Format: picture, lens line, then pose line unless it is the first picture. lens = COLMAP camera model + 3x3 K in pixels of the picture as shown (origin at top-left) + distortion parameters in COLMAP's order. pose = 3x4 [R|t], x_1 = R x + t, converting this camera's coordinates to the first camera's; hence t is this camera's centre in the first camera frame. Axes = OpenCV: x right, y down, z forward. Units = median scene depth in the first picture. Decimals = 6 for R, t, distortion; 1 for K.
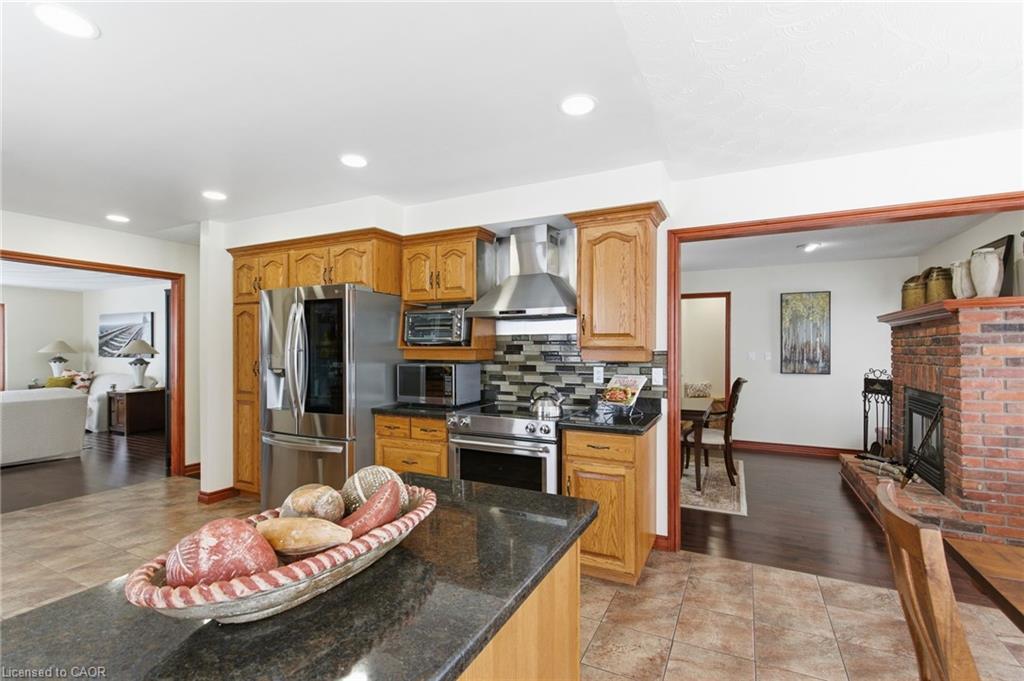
lens RADIAL K [[462.1, 0, 511.1], [0, 462.1, 350.9], [0, 0, 1]] dist [-0.000975, -0.000534]
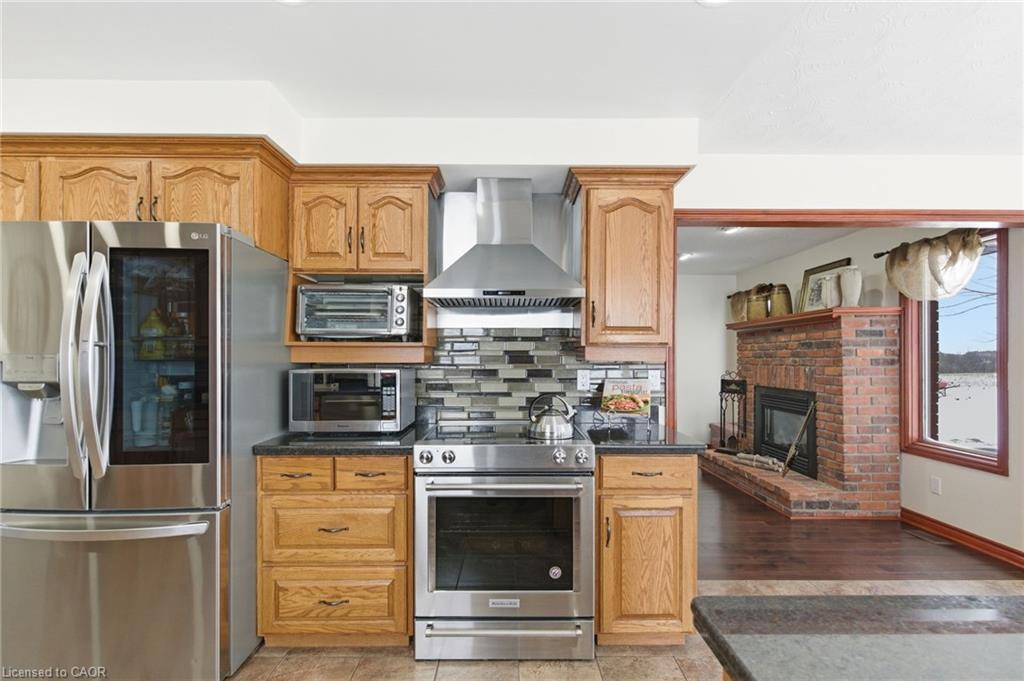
lens RADIAL K [[472.2, 0, 509.0], [0, 472.2, 355.8], [0, 0, 1]] dist [-0.003192, -0.000508]
pose [[0.888931, 0.002984, 0.458032, -0.287149], [0.001168, 0.999961, -0.008782, 0.016372], [-0.458040, 0.008342, 0.888892, 0.323655]]
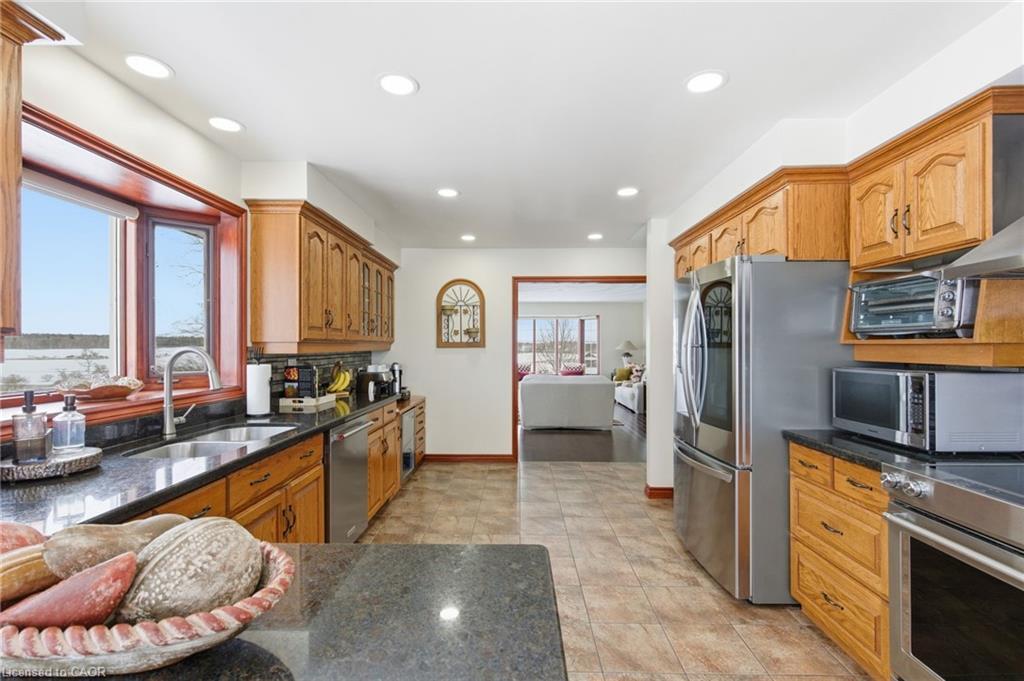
lens RADIAL K [[457.0, 0, 504.9], [0, 457.0, 345.3], [0, 0, 1]] dist [0.000526, 0.000124]
pose [[0.421912, -0.003487, -0.906630, 0.142974], [-0.004320, 0.999974, -0.005856, 0.003298], [0.906626, 0.006387, 0.421886, 0.335031]]
